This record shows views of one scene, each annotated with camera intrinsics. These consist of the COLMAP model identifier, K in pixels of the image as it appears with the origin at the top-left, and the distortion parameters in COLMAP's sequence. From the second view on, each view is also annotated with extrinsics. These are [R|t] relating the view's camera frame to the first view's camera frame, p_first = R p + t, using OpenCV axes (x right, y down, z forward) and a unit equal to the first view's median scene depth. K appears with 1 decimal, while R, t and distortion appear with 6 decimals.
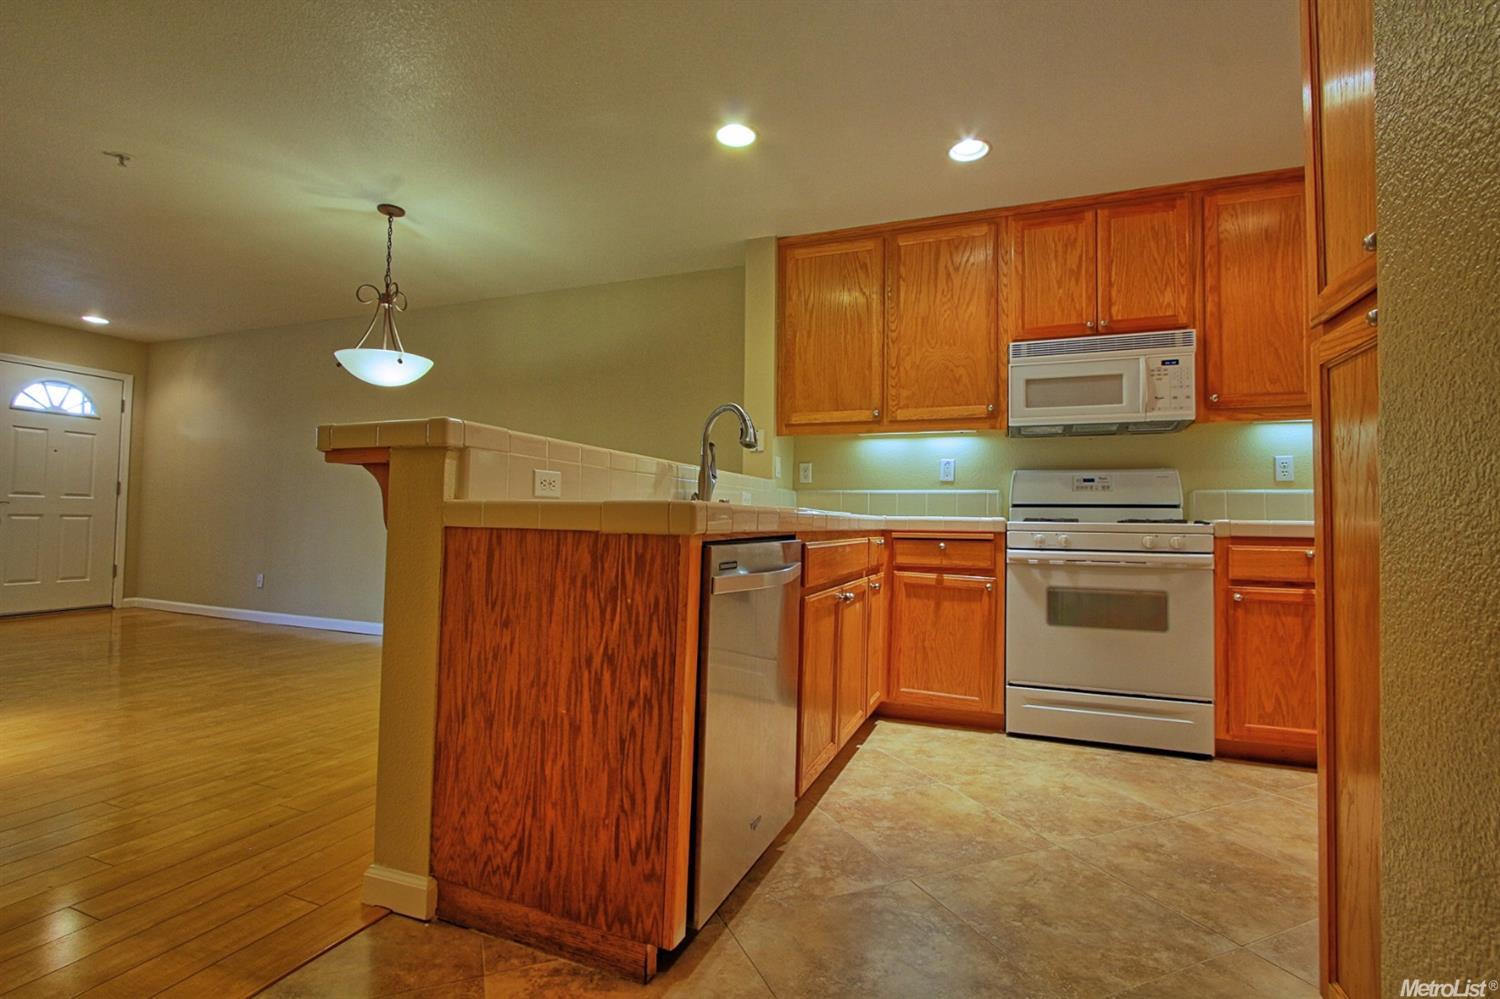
lens RADIAL K [[690.4, 0, 742.8], [0, 690.4, 498.1], [0, 0, 1]] dist [-0.017190, 0.002793]
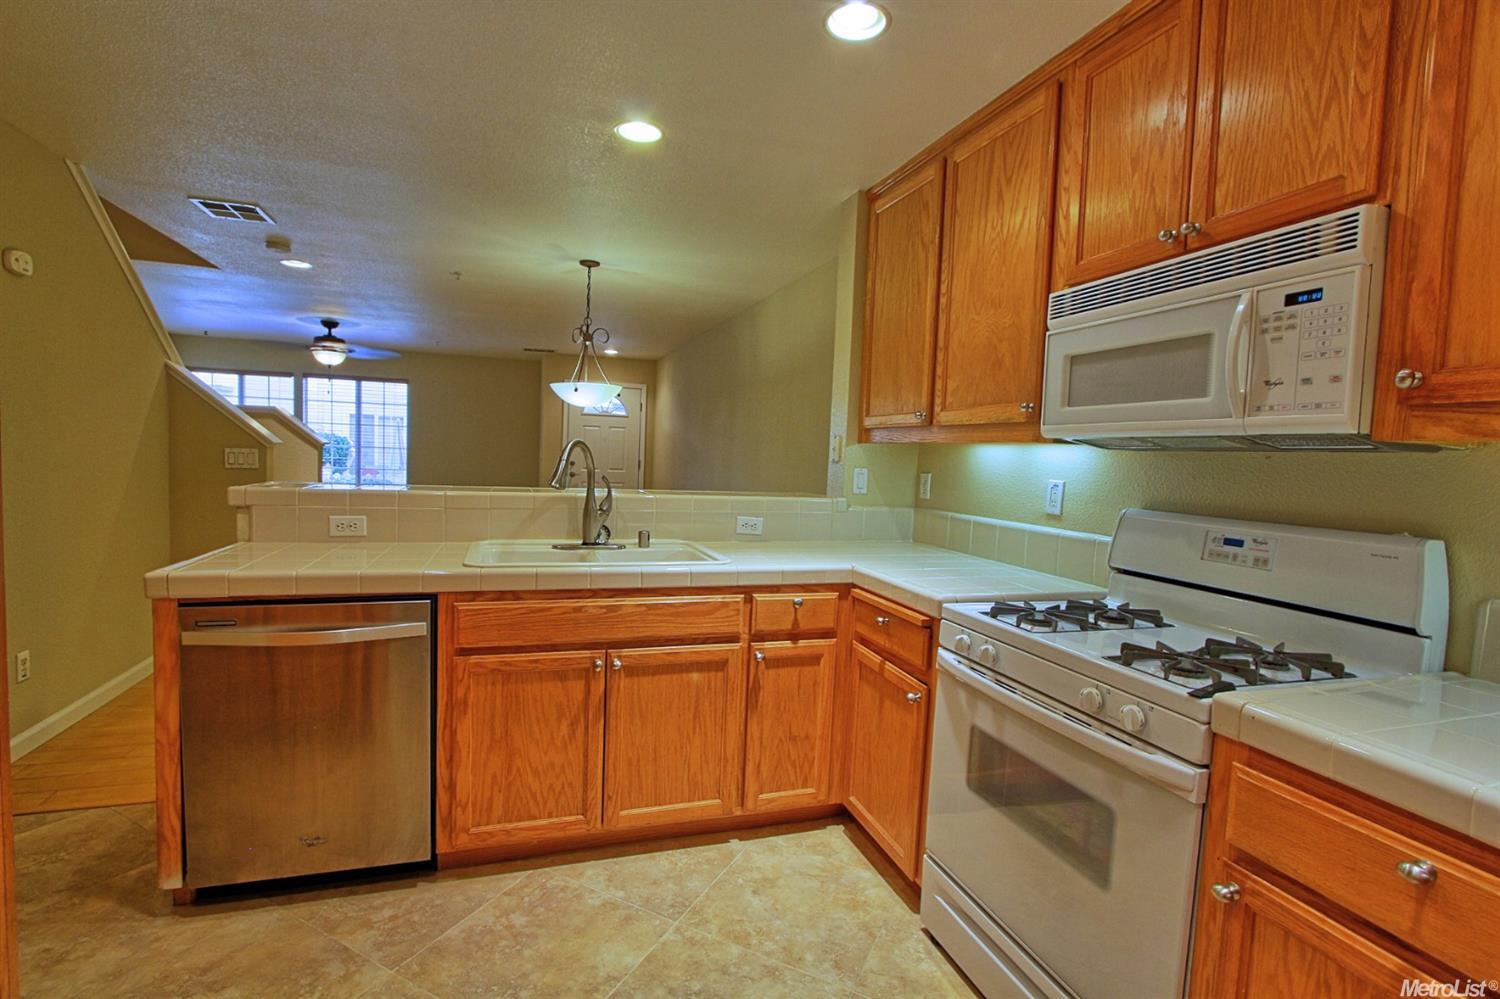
lens RADIAL K [[690.4, 0, 746.2], [0, 690.4, 499.0], [0, 0, 1]] dist [-0.017190, 0.002793]
pose [[0.643900, 0.057717, -0.762929, 0.719606], [-0.000476, 0.997181, 0.075037, -0.103812], [0.765109, -0.047953, 0.642113, 0.454911]]
